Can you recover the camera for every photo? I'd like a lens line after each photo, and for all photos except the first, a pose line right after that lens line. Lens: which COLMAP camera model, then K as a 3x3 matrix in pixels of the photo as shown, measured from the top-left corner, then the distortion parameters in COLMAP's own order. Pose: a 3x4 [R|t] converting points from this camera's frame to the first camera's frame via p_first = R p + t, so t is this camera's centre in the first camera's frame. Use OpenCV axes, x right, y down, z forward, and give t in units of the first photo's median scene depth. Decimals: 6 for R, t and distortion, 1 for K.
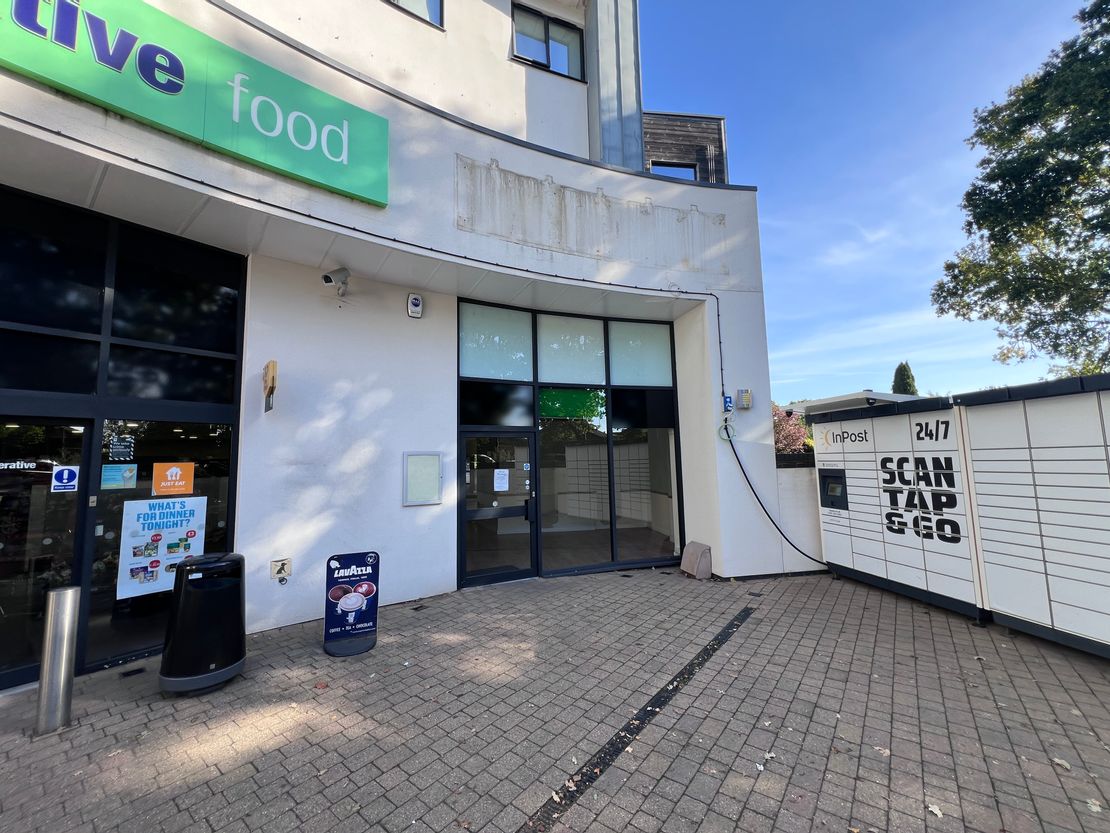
lens RADIAL K [[445.0, 0, 557.4], [0, 445.0, 418.2], [0, 0, 1]] dist [0.003354, 0.000750]
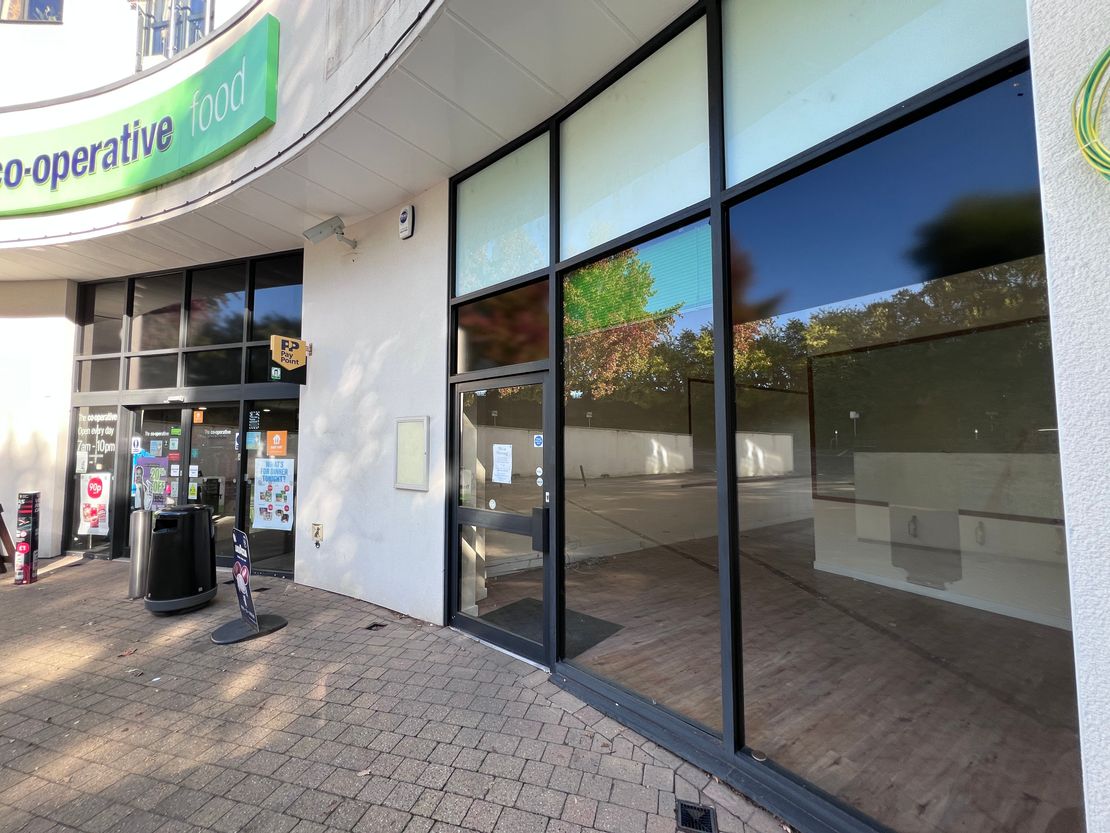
lens RADIAL K [[445.0, 0, 551.7], [0, 445.0, 418.3], [0, 0, 1]] dist [0.003354, 0.000750]
pose [[0.367858, -0.030626, -0.929377, 0.450175], [0.083023, 0.996548, 0.000022, 0.093945], [0.926168, -0.077168, 0.369131, 0.922368]]
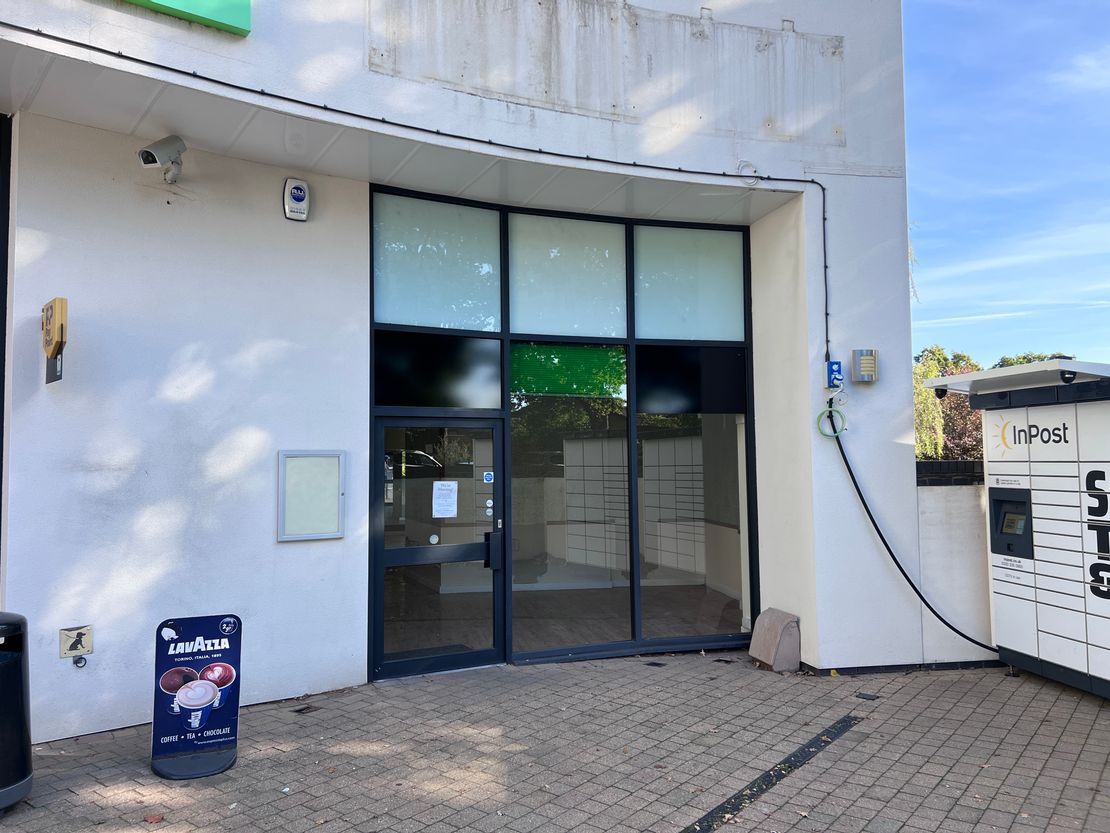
lens RADIAL K [[842.1, 0, 557.5], [0, 842.1, 418.6], [0, 0, 1]] dist [0.054806, -0.041521]
pose [[0.999922, 0.012344, -0.002027, 0.026148], [-0.012244, 0.998974, 0.043593, -0.019661], [0.002563, -0.043565, 0.999047, -0.117863]]
